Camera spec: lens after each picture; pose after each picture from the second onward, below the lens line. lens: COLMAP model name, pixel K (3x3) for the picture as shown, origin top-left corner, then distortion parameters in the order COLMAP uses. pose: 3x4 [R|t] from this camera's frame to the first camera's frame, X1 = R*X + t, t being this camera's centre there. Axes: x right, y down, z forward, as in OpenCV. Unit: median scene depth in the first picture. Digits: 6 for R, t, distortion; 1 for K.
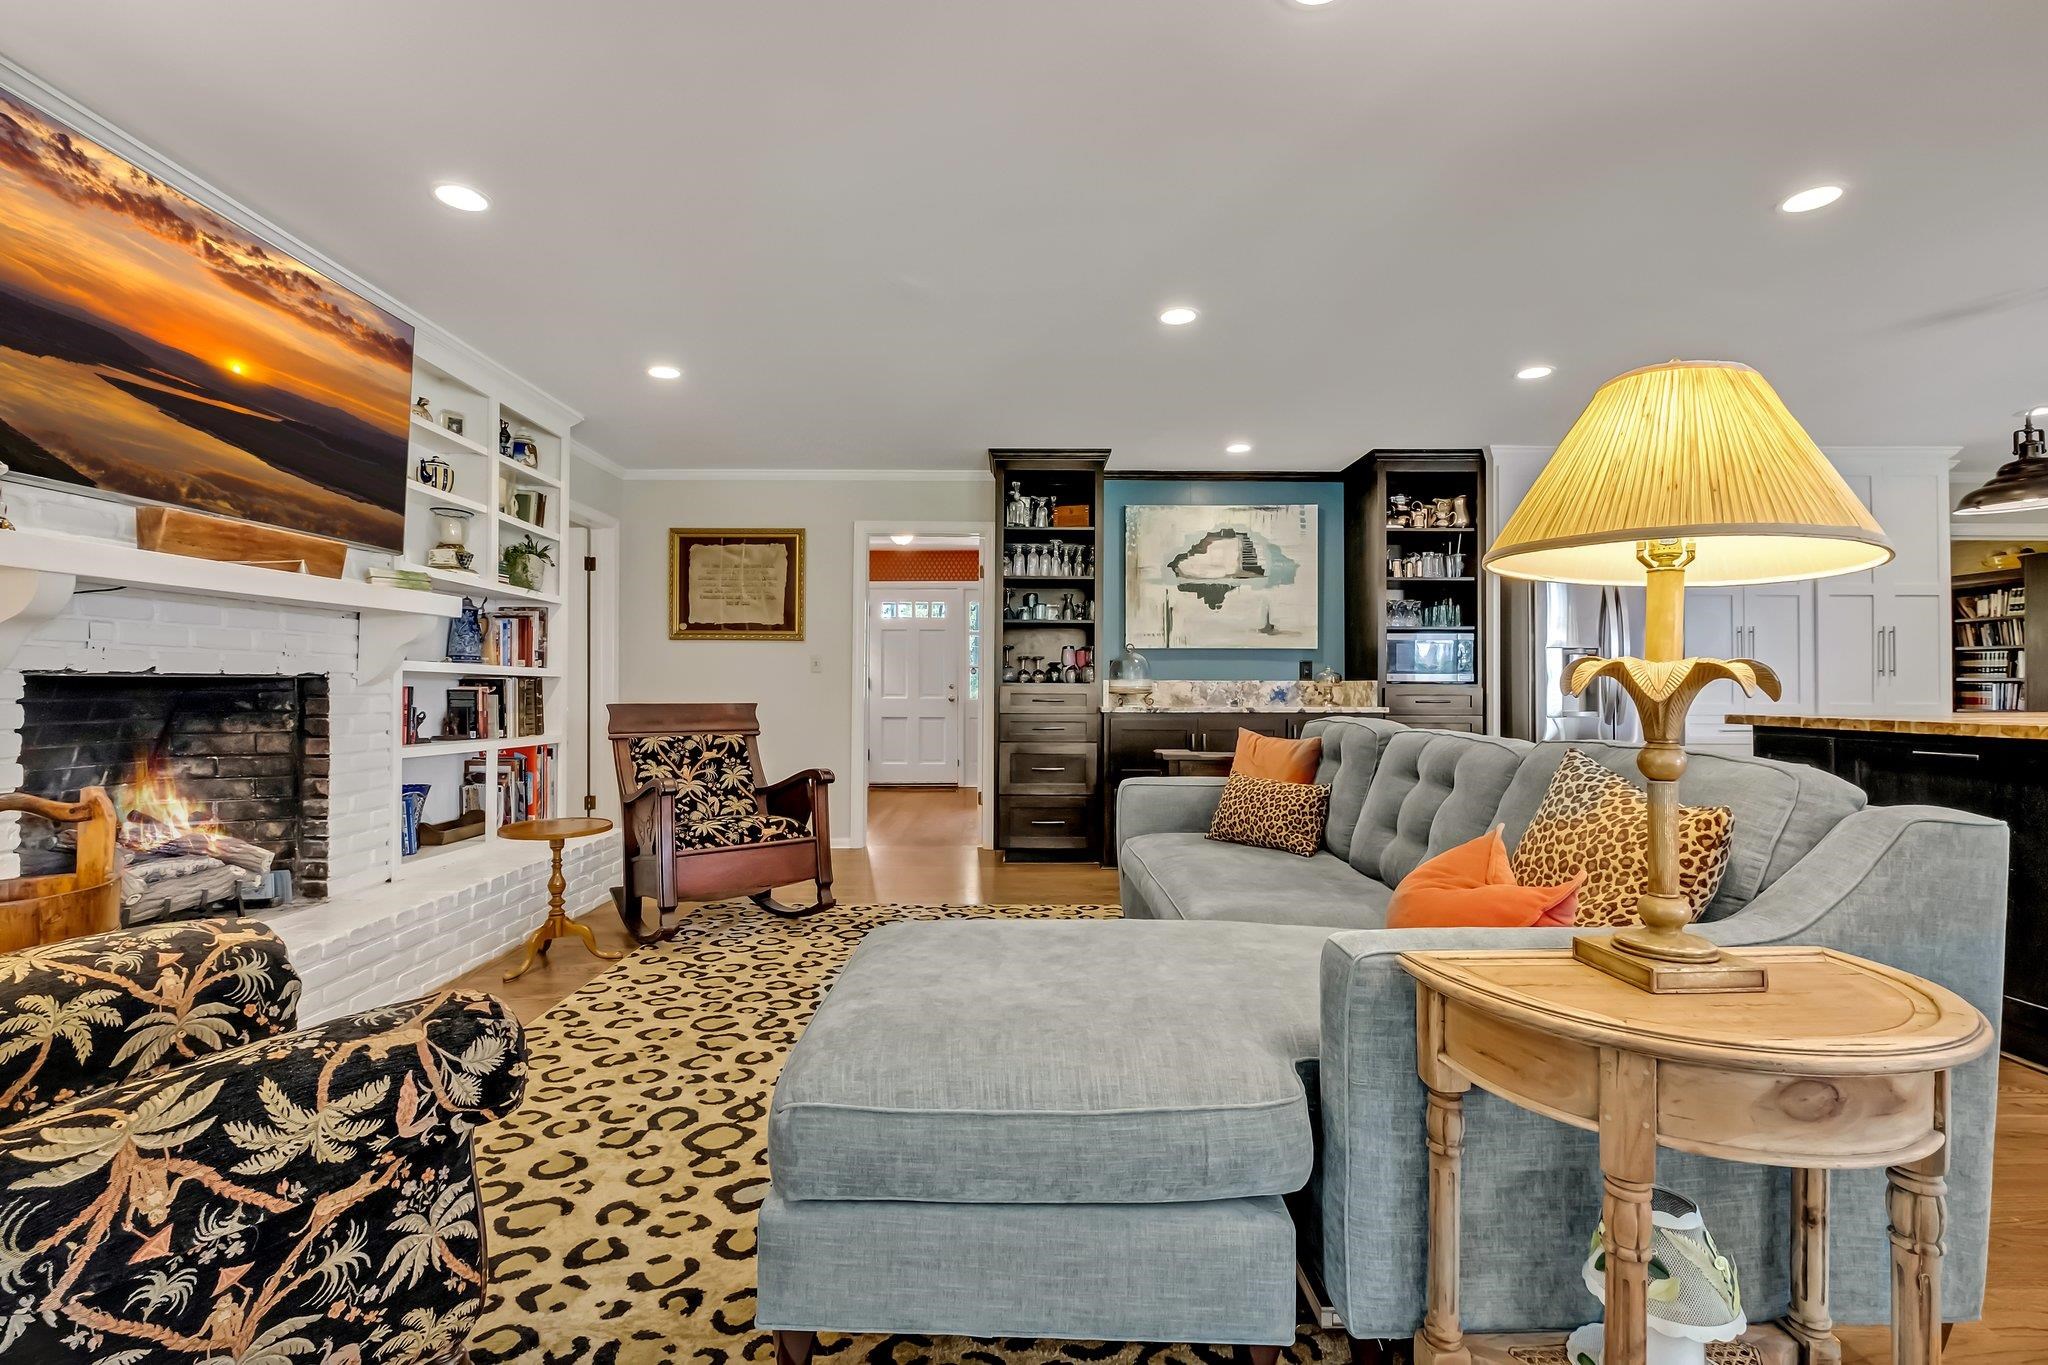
lens RADIAL K [[906.8, 0, 1012.4], [0, 906.8, 671.4], [0, 0, 1]] dist [-0.006262, -0.000361]
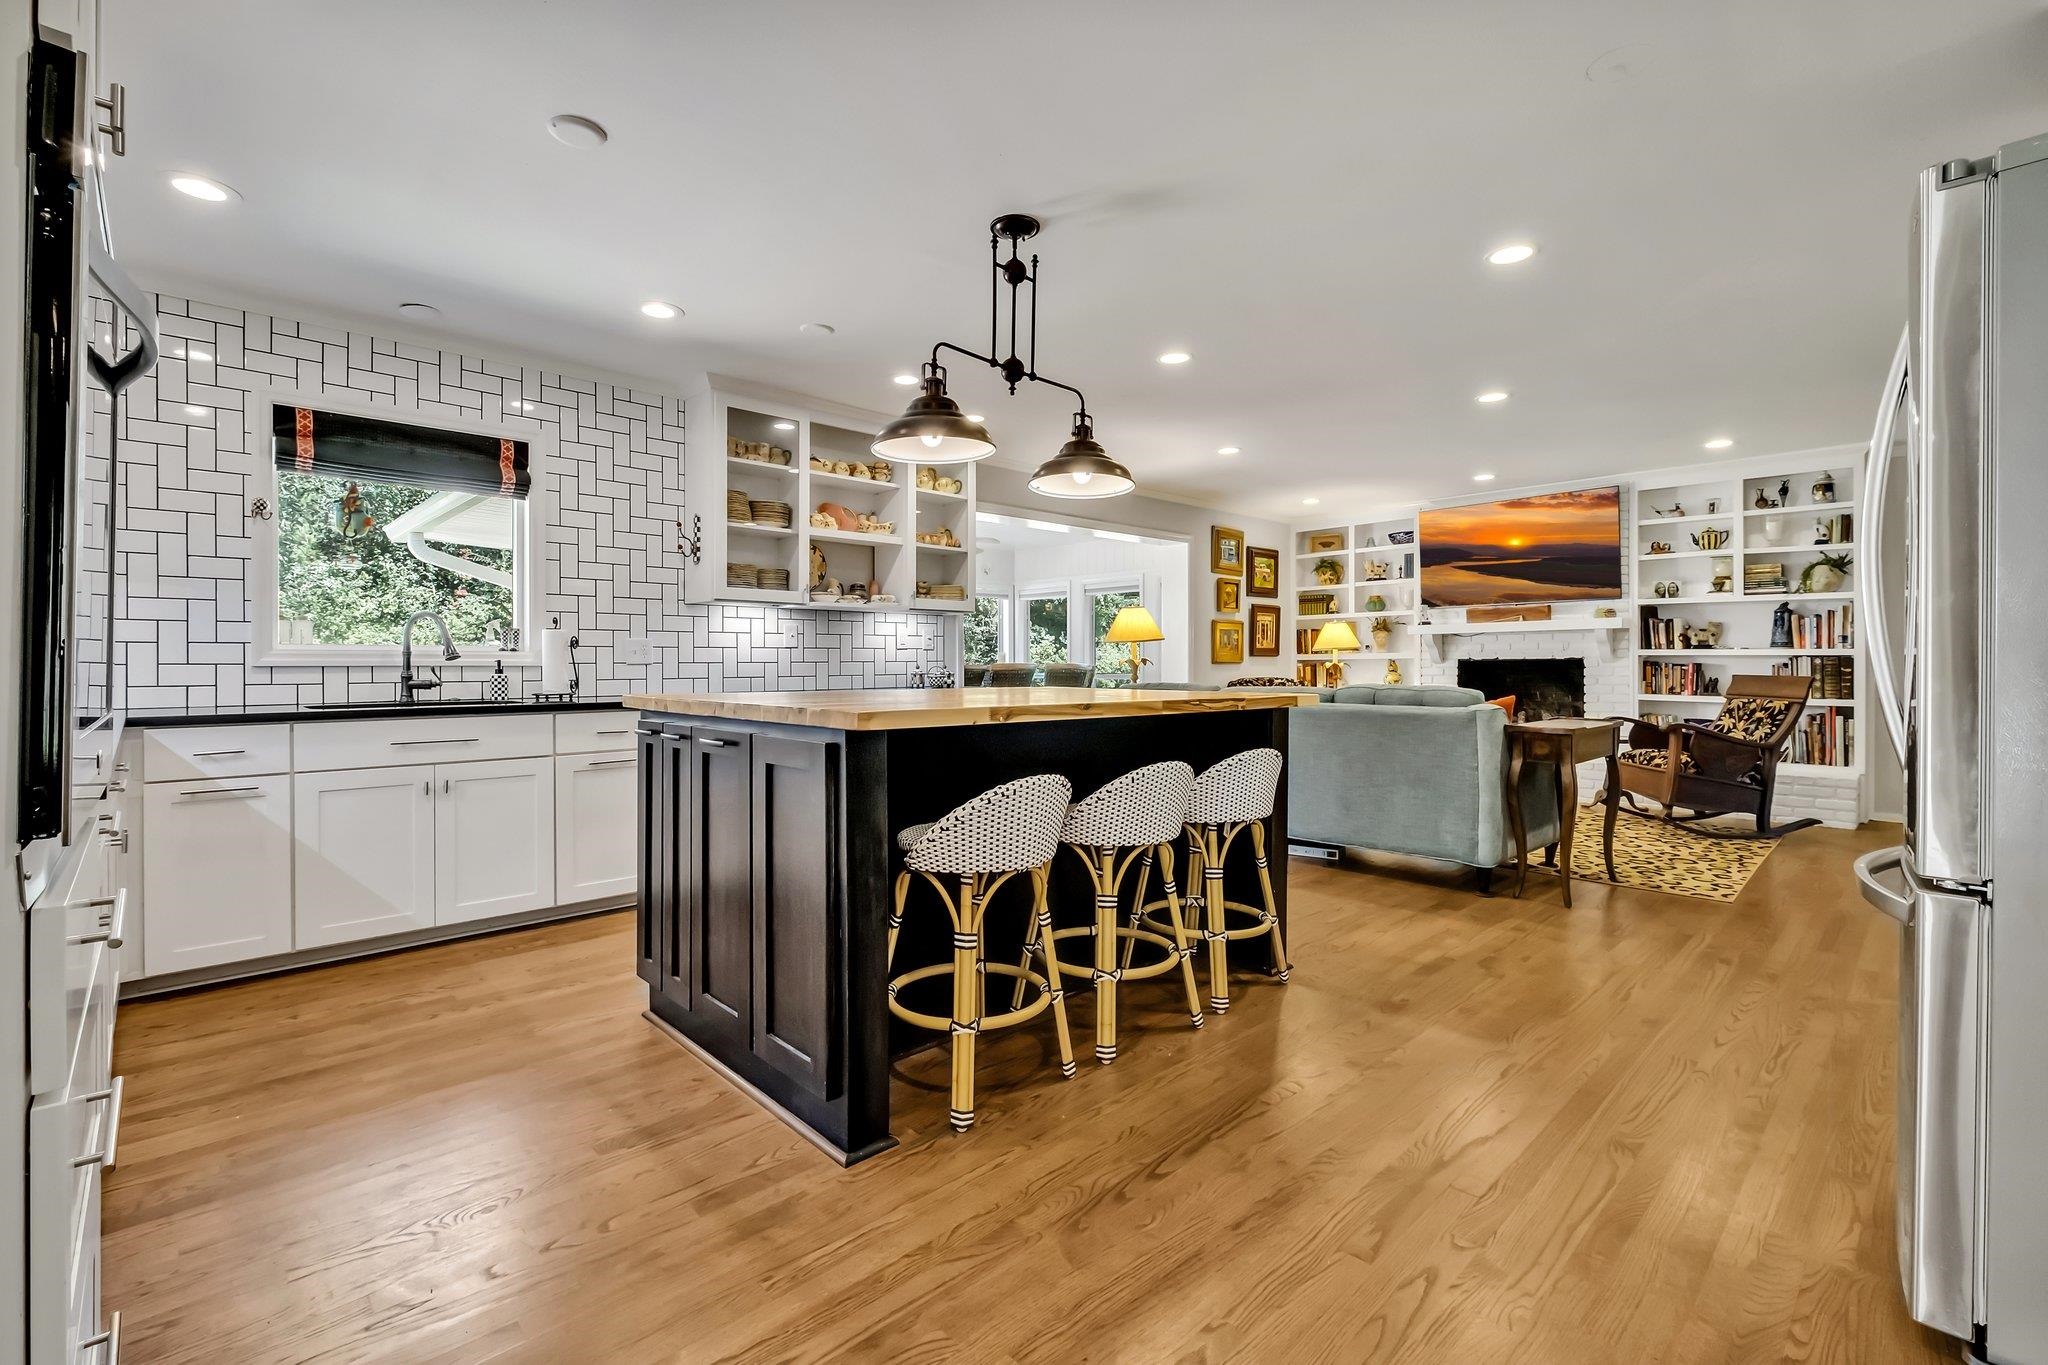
lens RADIAL K [[906.8, 0, 1016.0], [0, 906.8, 663.4], [0, 0, 1]] dist [-0.006262, -0.000361]
pose [[-0.718192, -0.001151, -0.695844, 0.994397], [0.013509, 0.999787, -0.015596, 0.017641], [0.695714, -0.020601, -0.718024, 0.876486]]
